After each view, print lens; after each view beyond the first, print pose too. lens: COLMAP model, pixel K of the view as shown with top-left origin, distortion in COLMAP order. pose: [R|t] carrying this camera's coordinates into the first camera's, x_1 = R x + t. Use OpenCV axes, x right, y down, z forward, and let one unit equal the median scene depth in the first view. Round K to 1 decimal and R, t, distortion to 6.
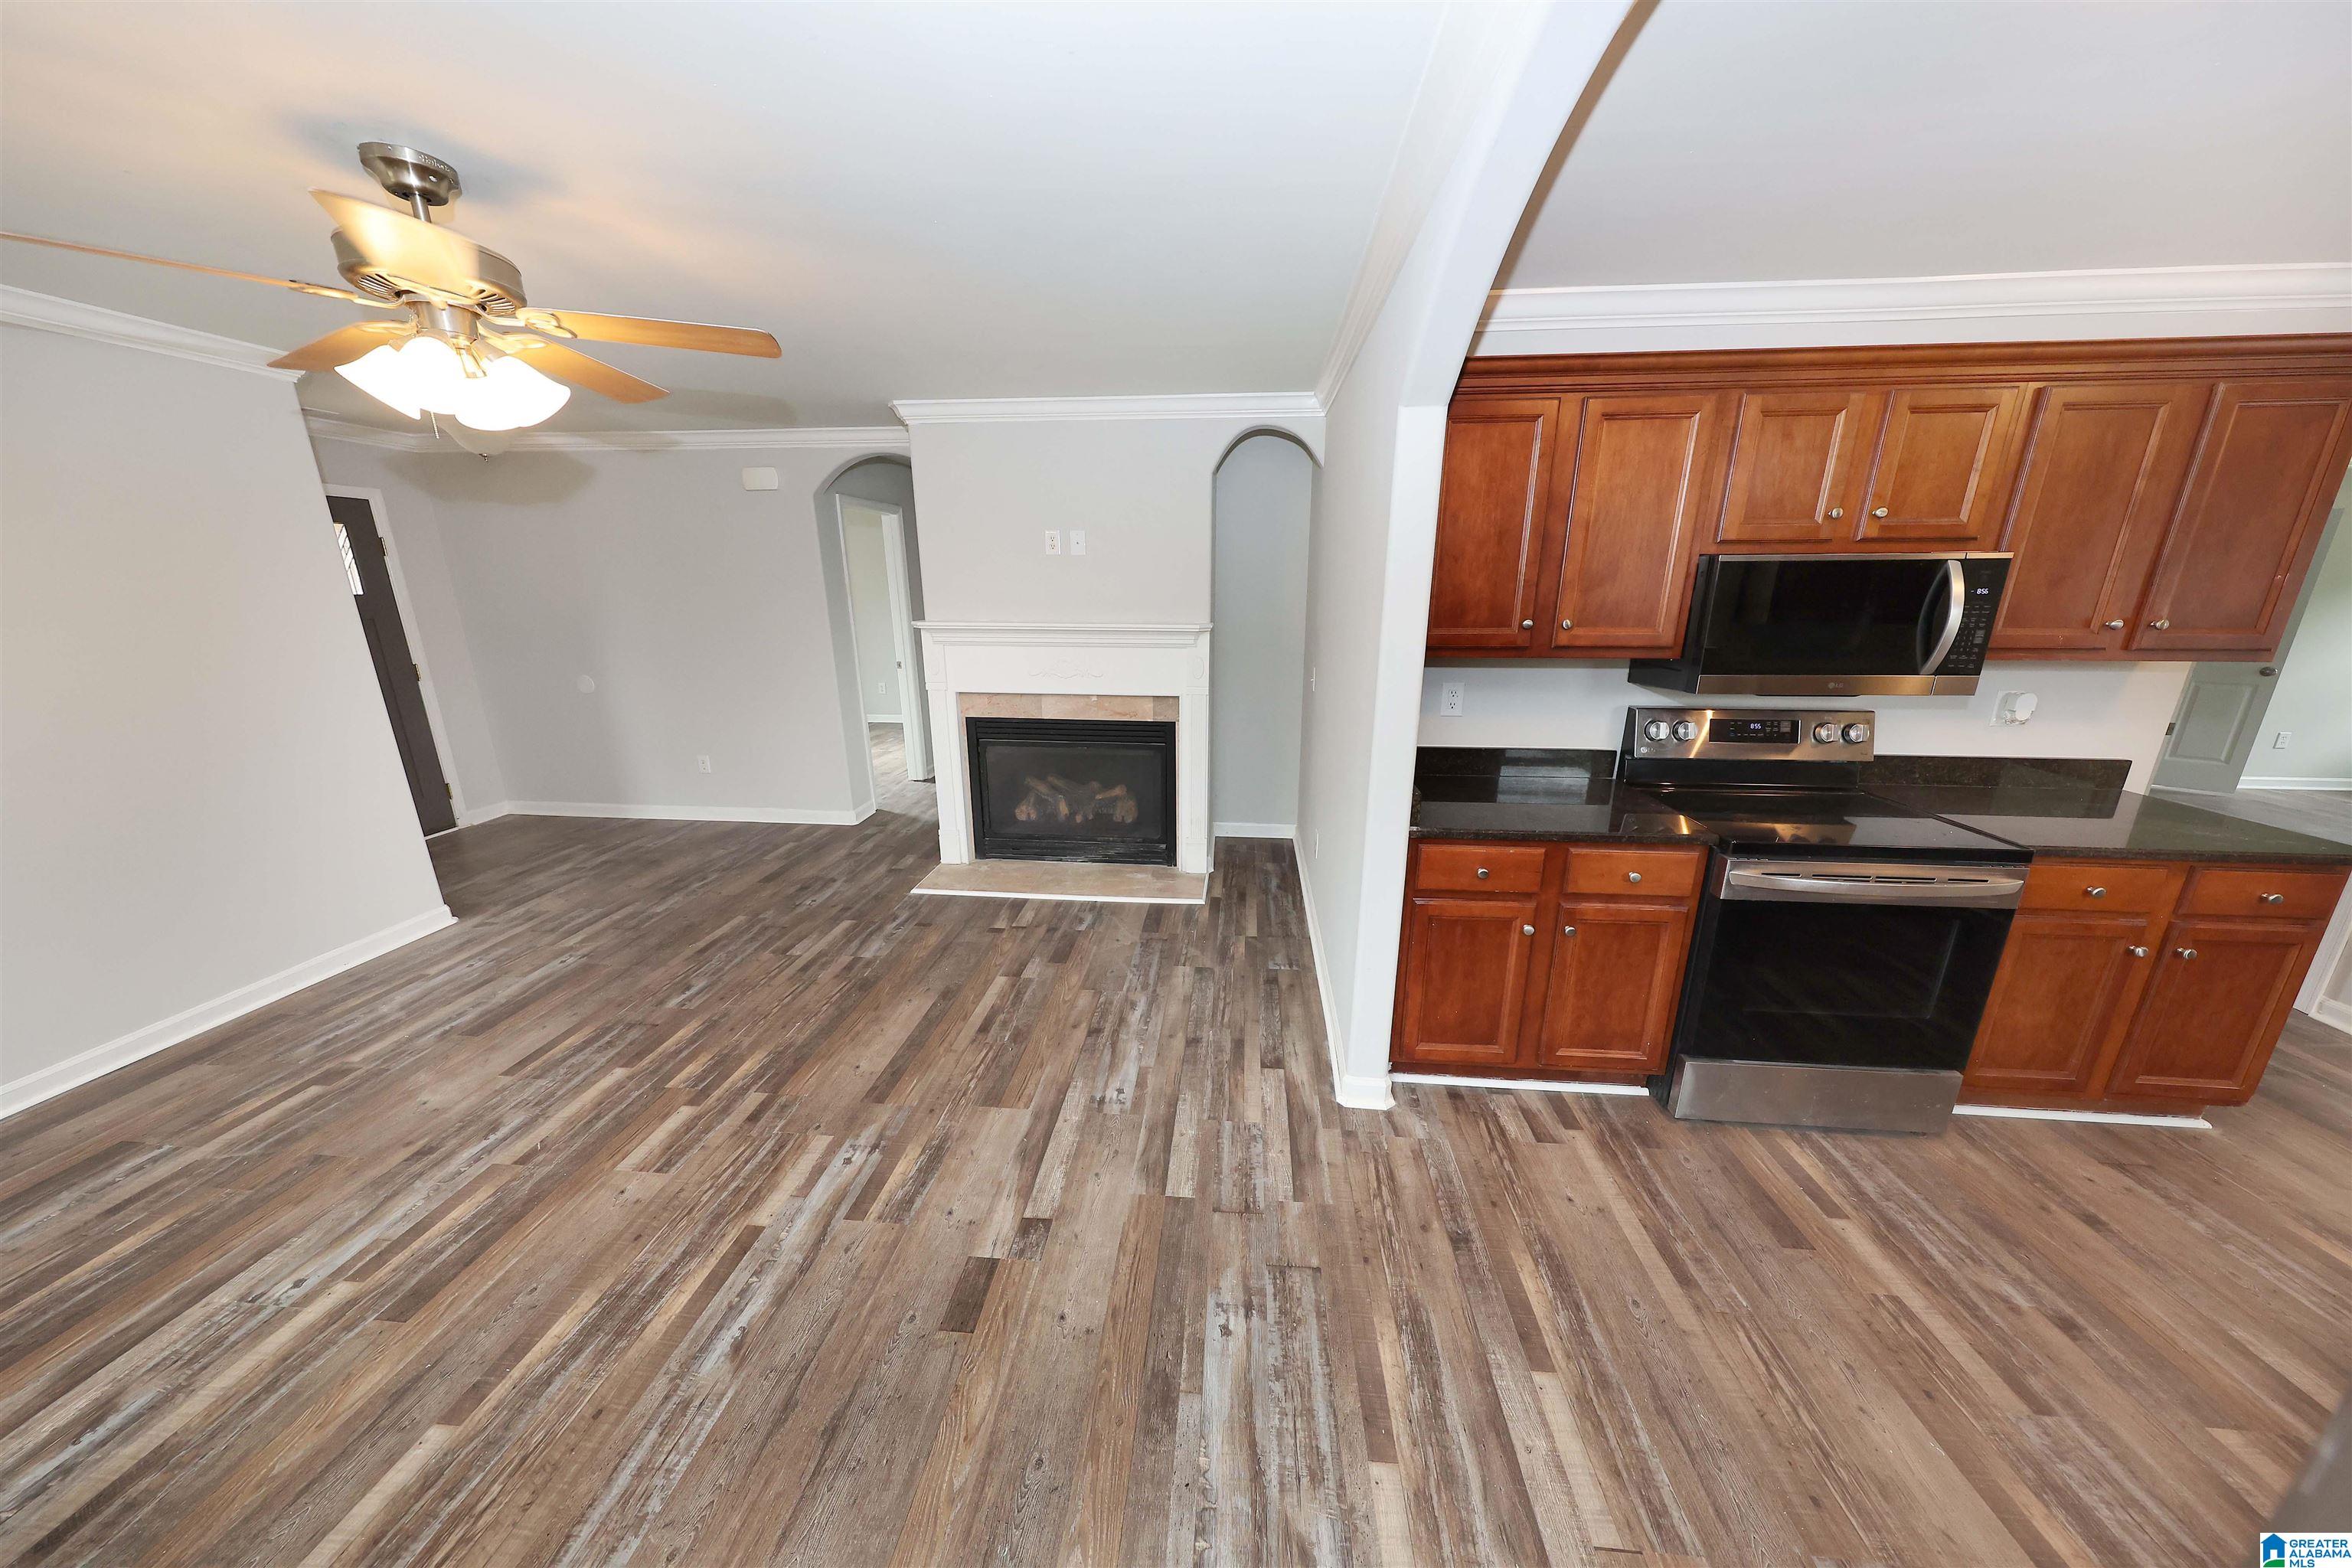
lens RADIAL K [[734.7, 0, 1182.1], [0, 734.7, 780.5], [0, 0, 1]] dist [0.000362, -0.000239]
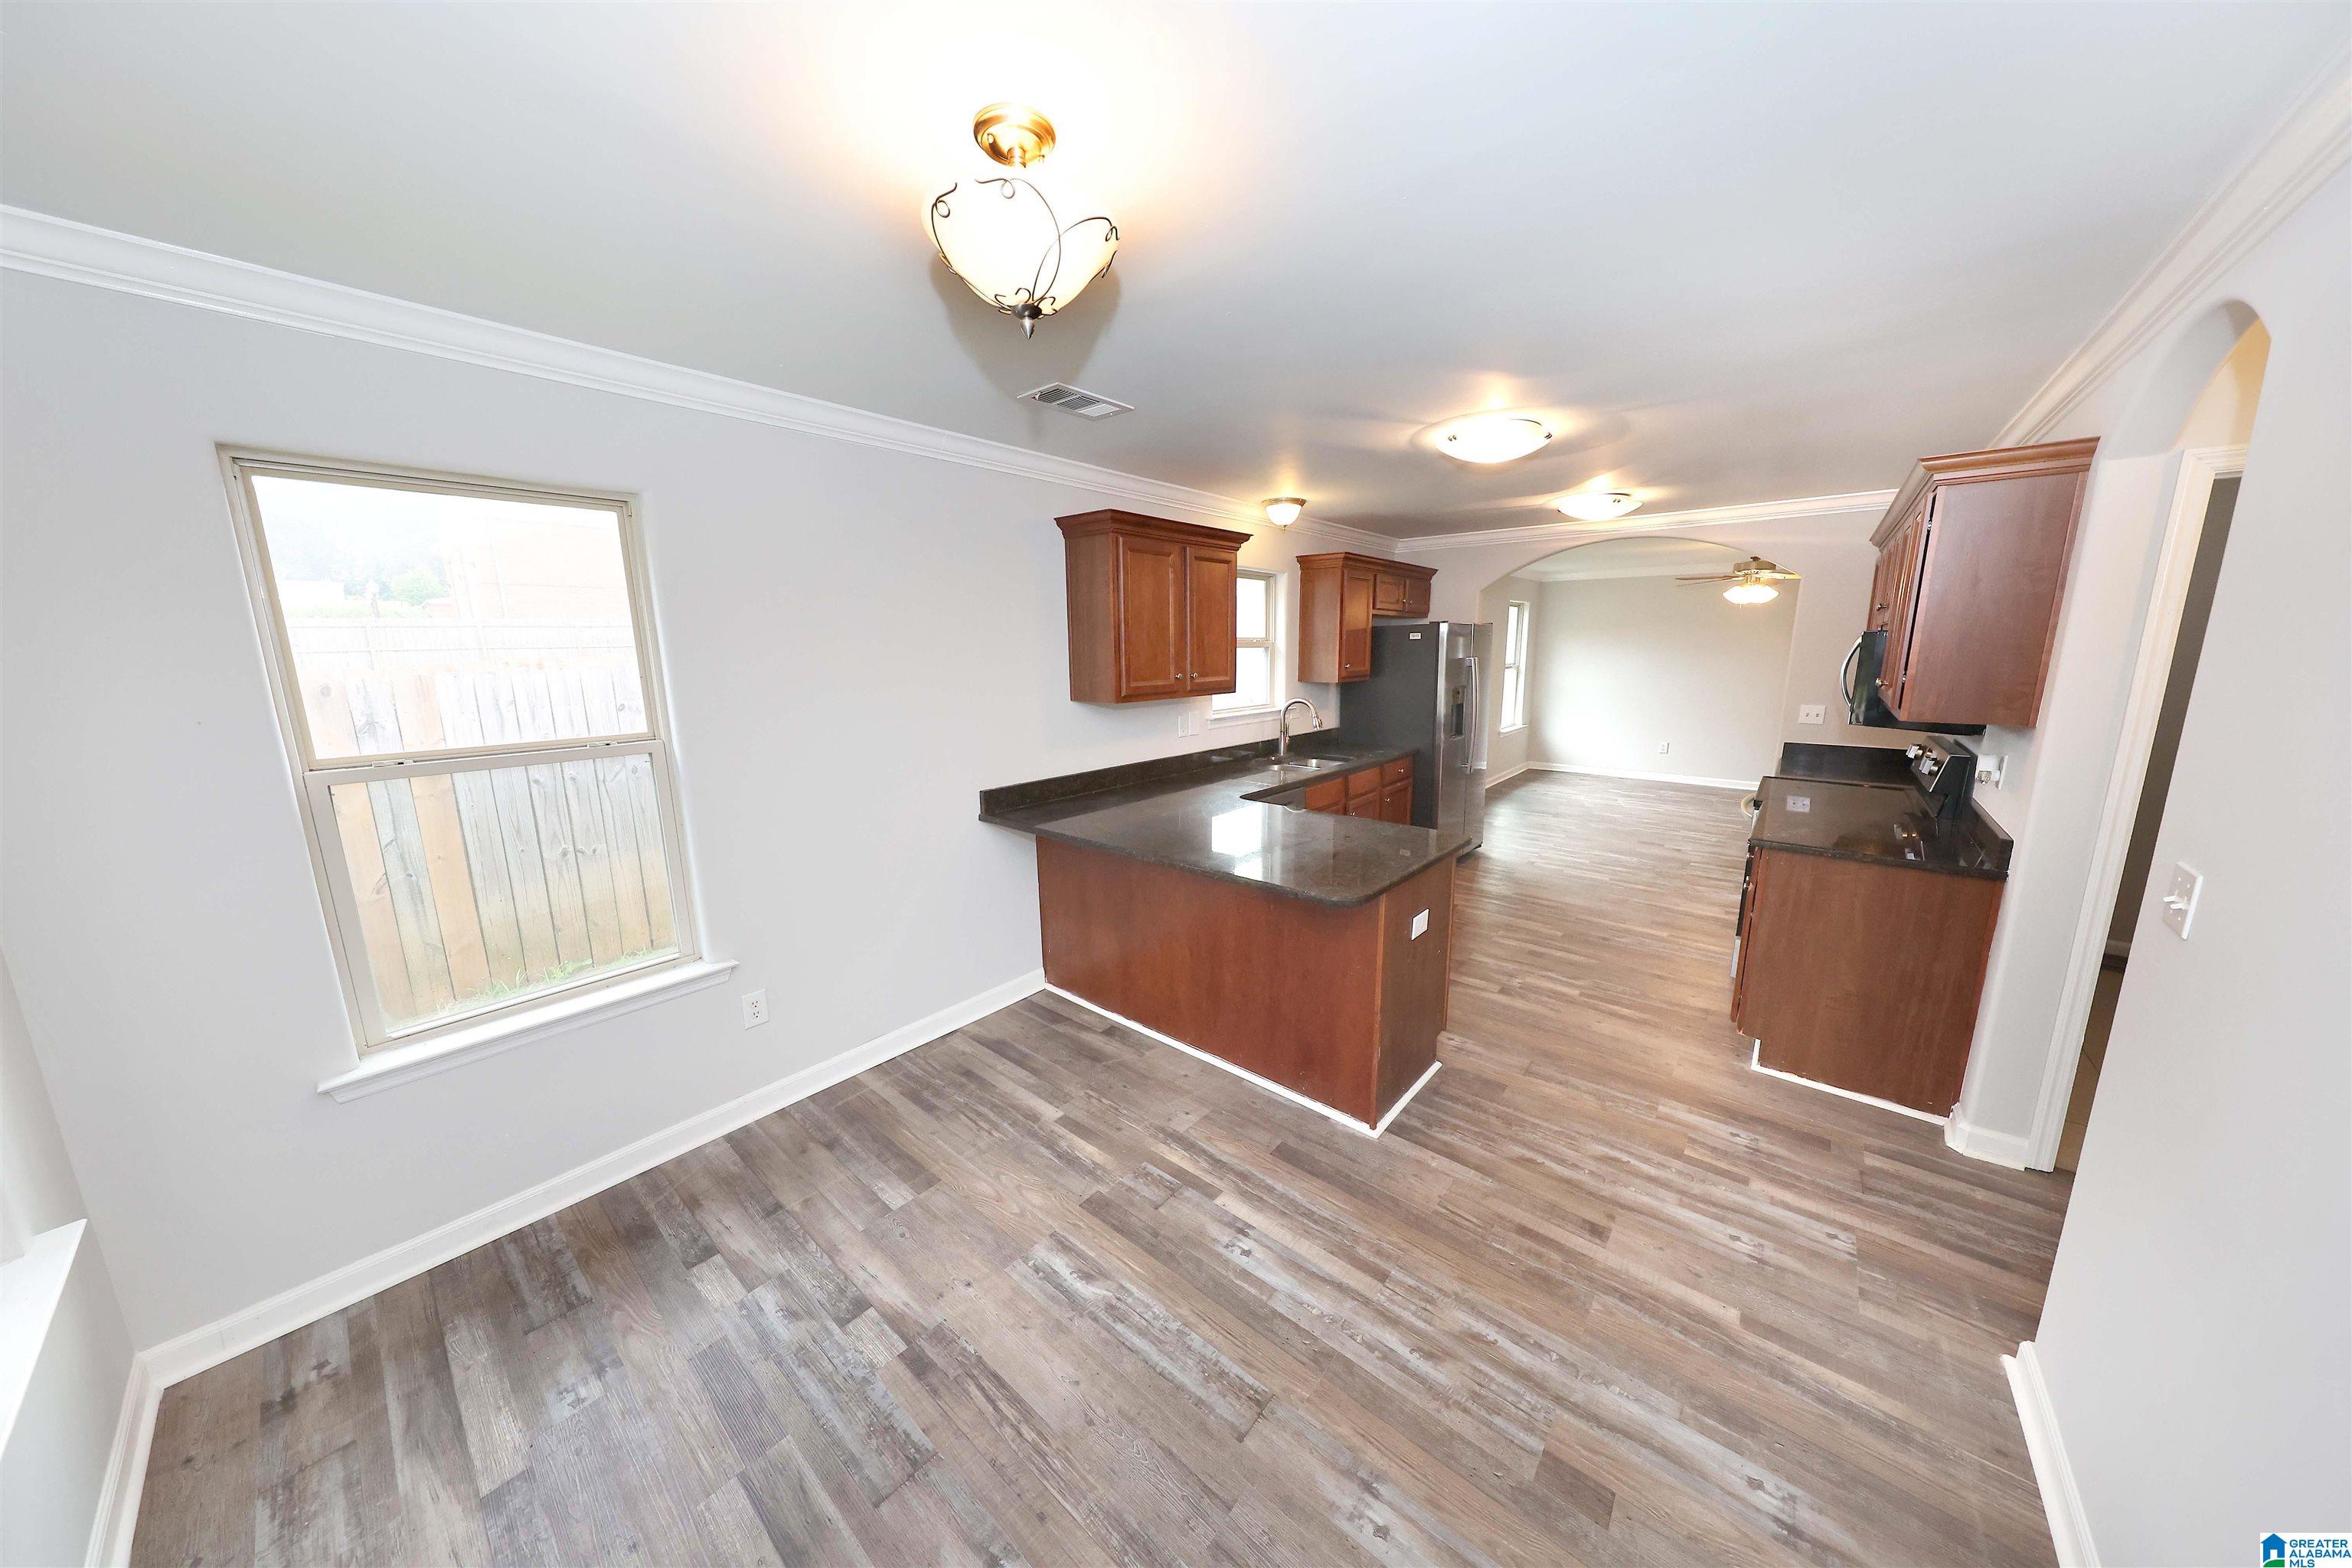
lens RADIAL K [[734.7, 0, 1182.1], [0, 734.7, 780.5], [0, 0, 1]] dist [0.000362, -0.000239]
pose [[-0.575784, 0.152660, -0.803223, 2.769954], [-0.207331, 0.923039, 0.324056, -0.194857], [0.790877, 0.353119, -0.499820, 0.636728]]
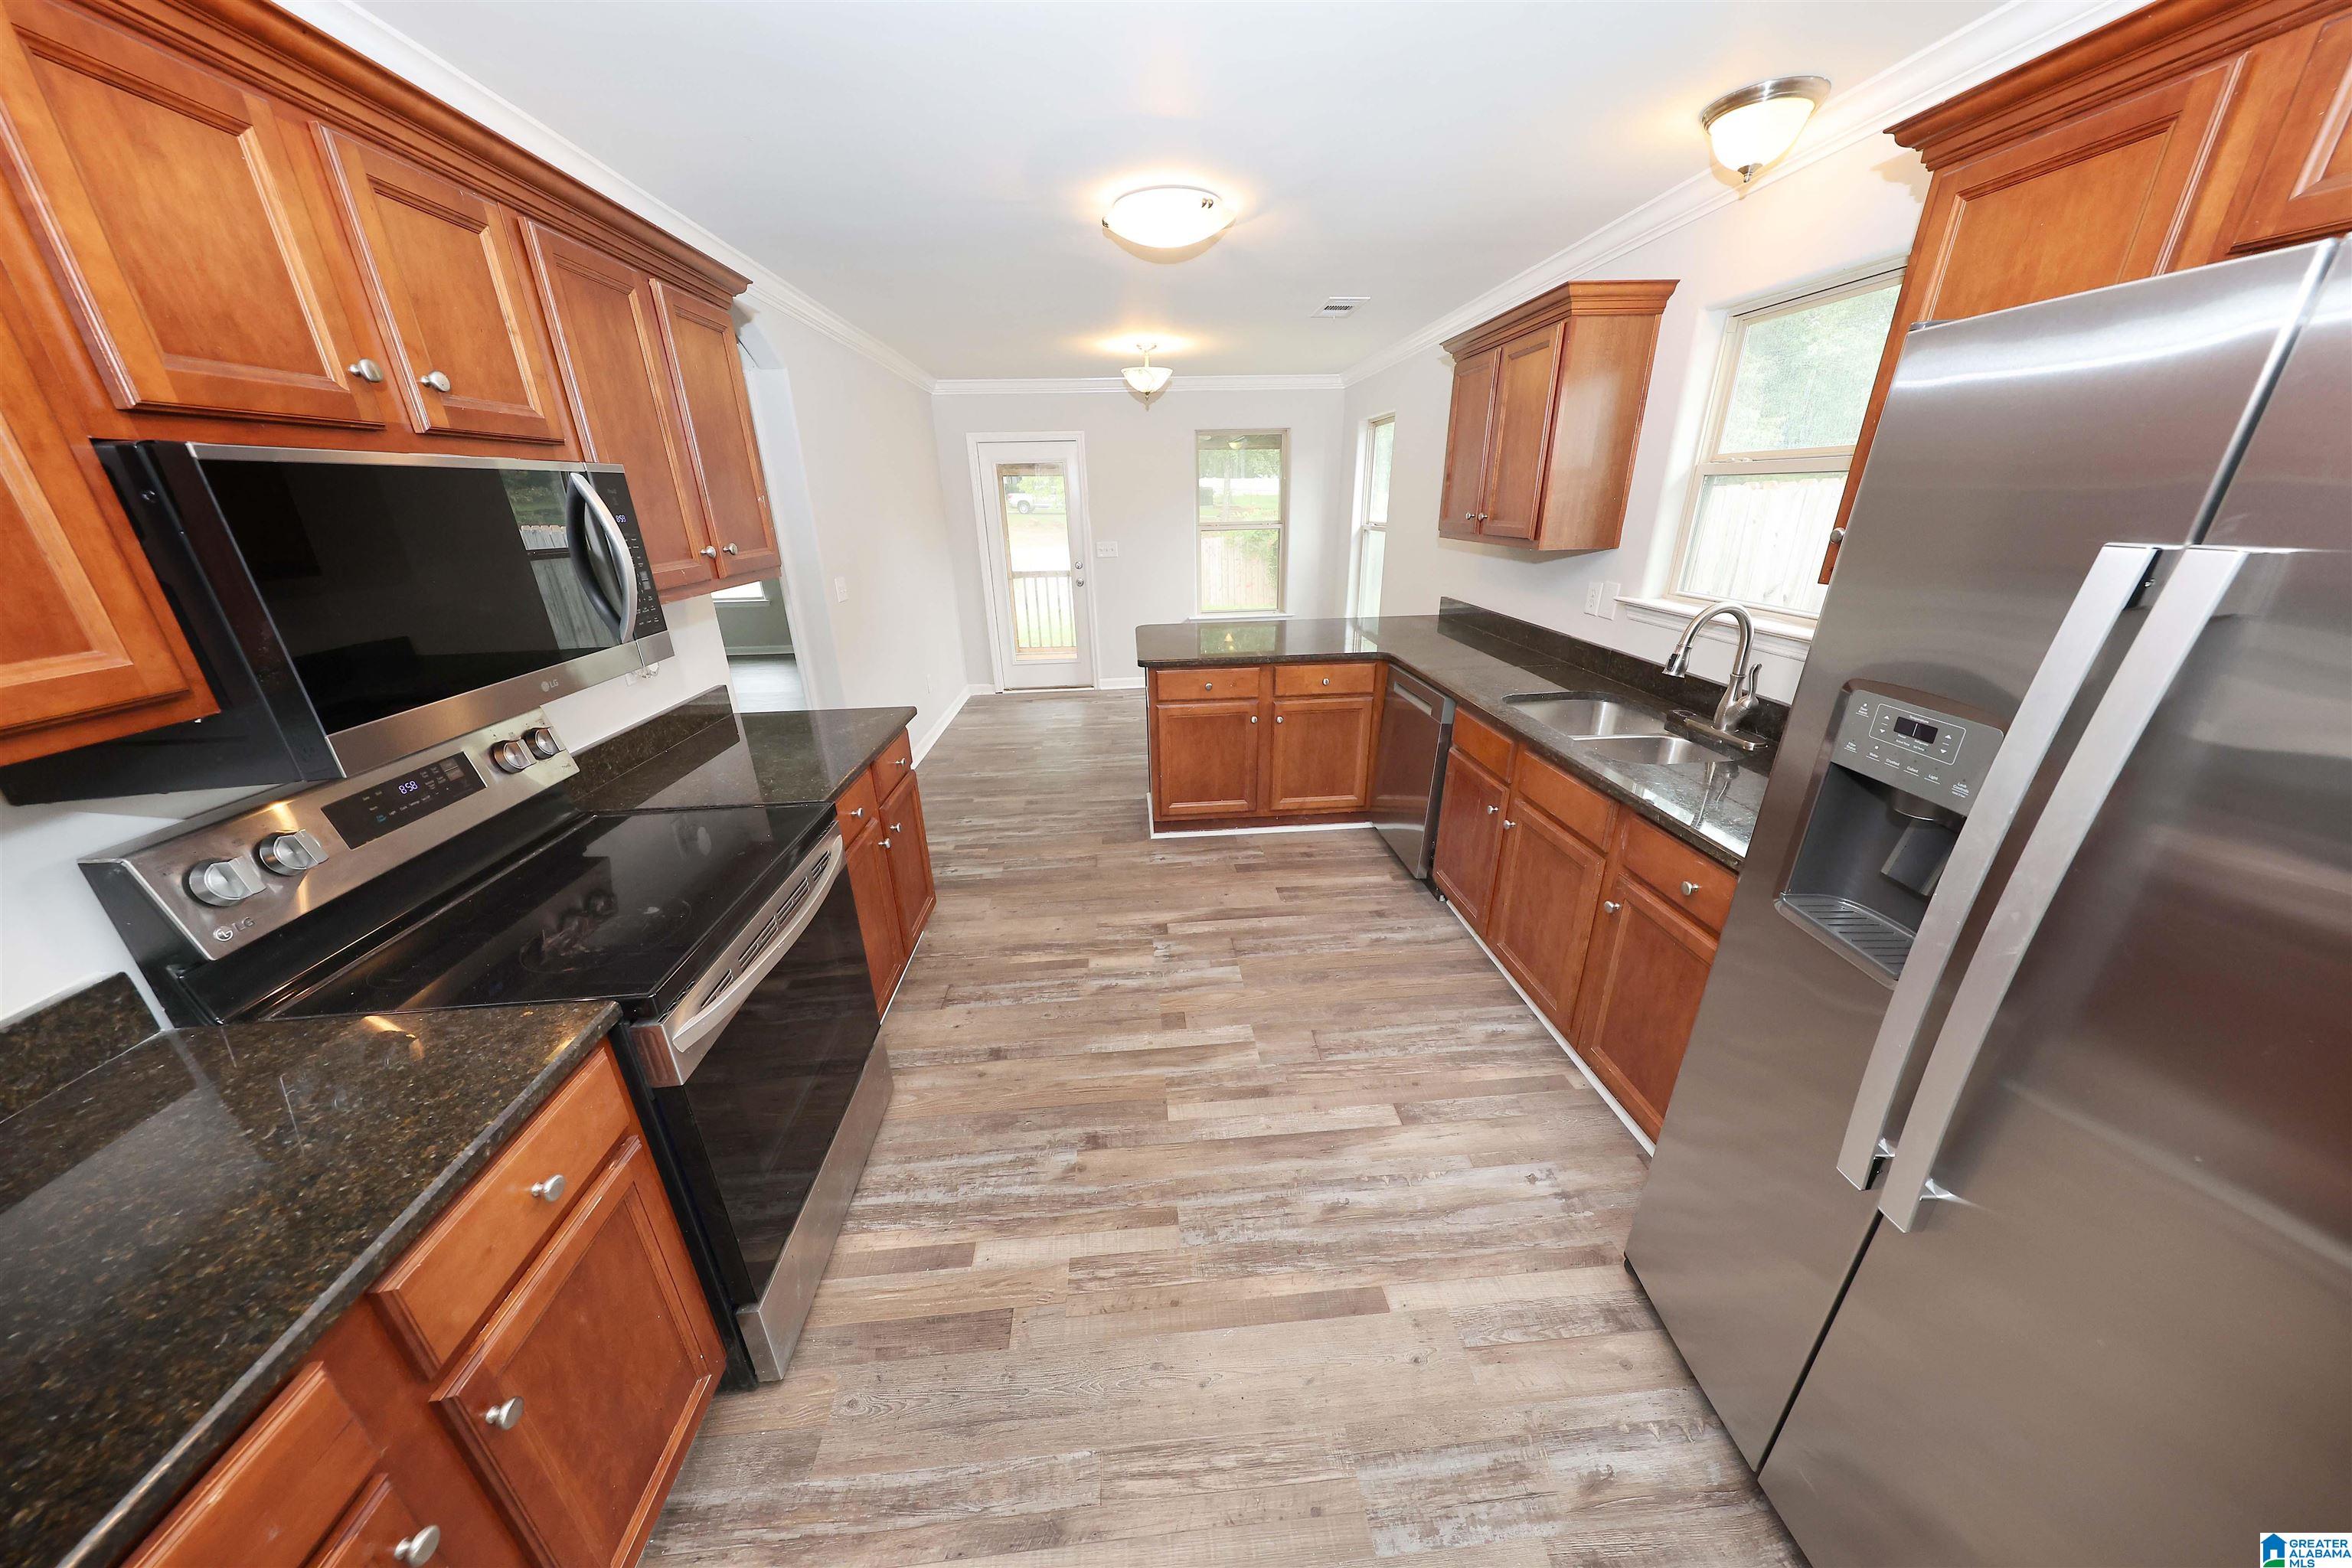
lens RADIAL K [[734.7, 0, 1182.1], [0, 734.7, 780.5], [0, 0, 1]] dist [0.000362, -0.000239]
pose [[-0.166747, -0.354003, 0.920259, 0.201368], [0.275044, 0.879578, 0.388191, -0.137360], [-0.946861, 0.317842, -0.049300, 0.509331]]
